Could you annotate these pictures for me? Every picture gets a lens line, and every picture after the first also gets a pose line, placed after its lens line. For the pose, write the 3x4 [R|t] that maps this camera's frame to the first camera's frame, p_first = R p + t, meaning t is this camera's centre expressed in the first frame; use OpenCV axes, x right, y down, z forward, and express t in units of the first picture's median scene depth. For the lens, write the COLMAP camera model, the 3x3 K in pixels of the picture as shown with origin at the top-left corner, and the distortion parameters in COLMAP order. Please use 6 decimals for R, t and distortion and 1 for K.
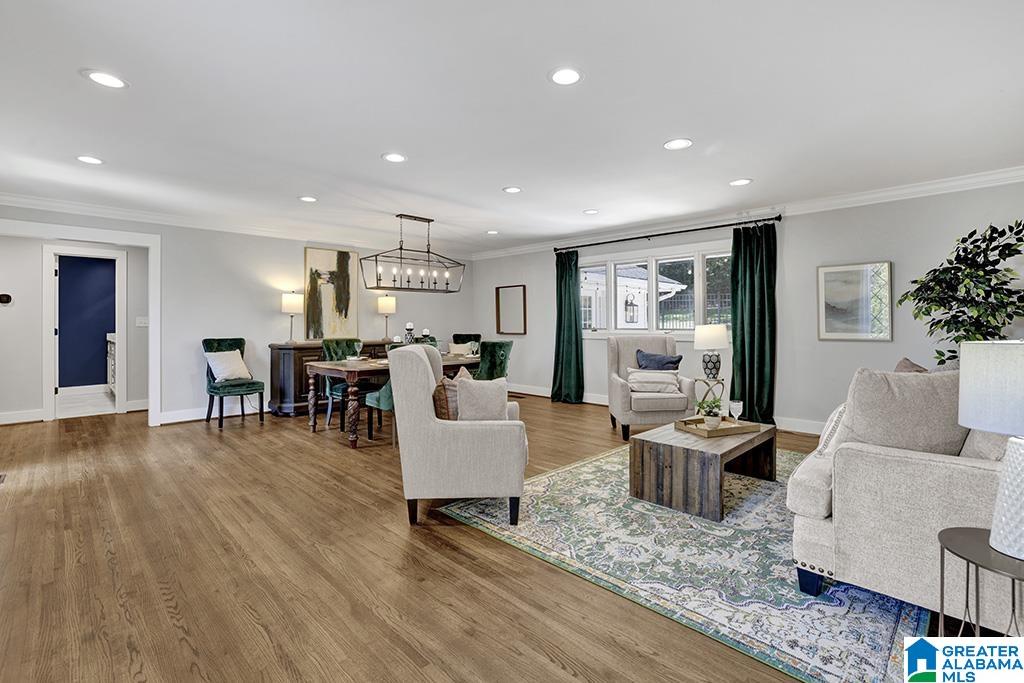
lens RADIAL K [[460.1, 0, 513.3], [0, 460.1, 328.1], [0, 0, 1]] dist [-0.015638, 0.001343]
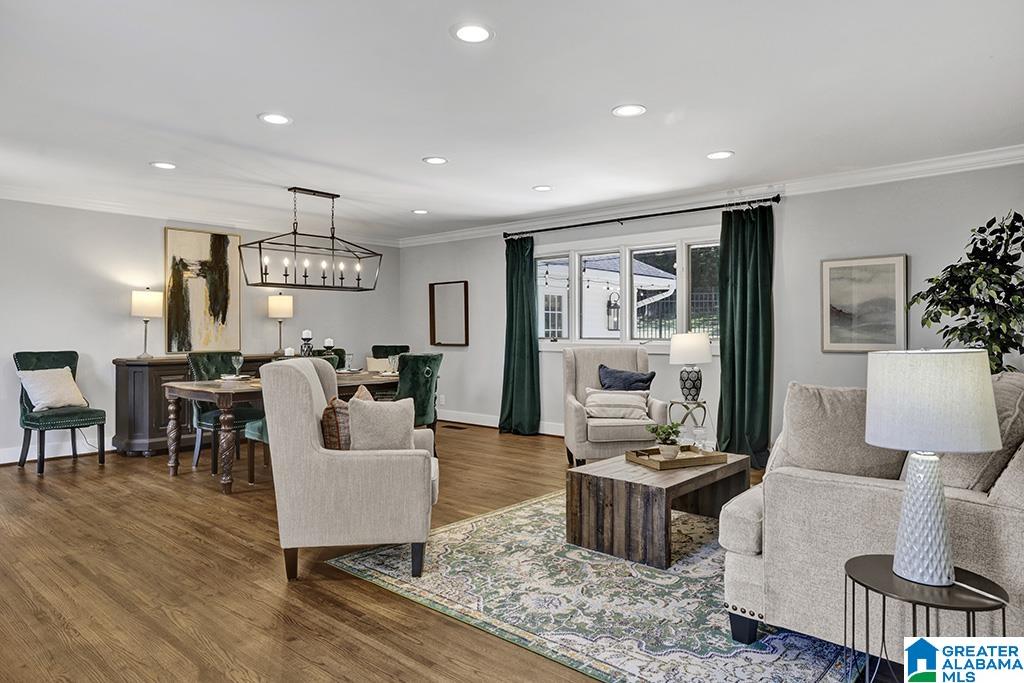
lens RADIAL K [[634.0, 0, 512.0], [0, 634.0, 341.5], [0, 0, 1]] dist [0.005012, 0.029925]
pose [[0.998275, 0.000023, 0.058712, 0.078997], [-0.000366, 0.999983, 0.005819, 0.001020], [-0.058711, -0.005830, 0.998258, -0.106160]]
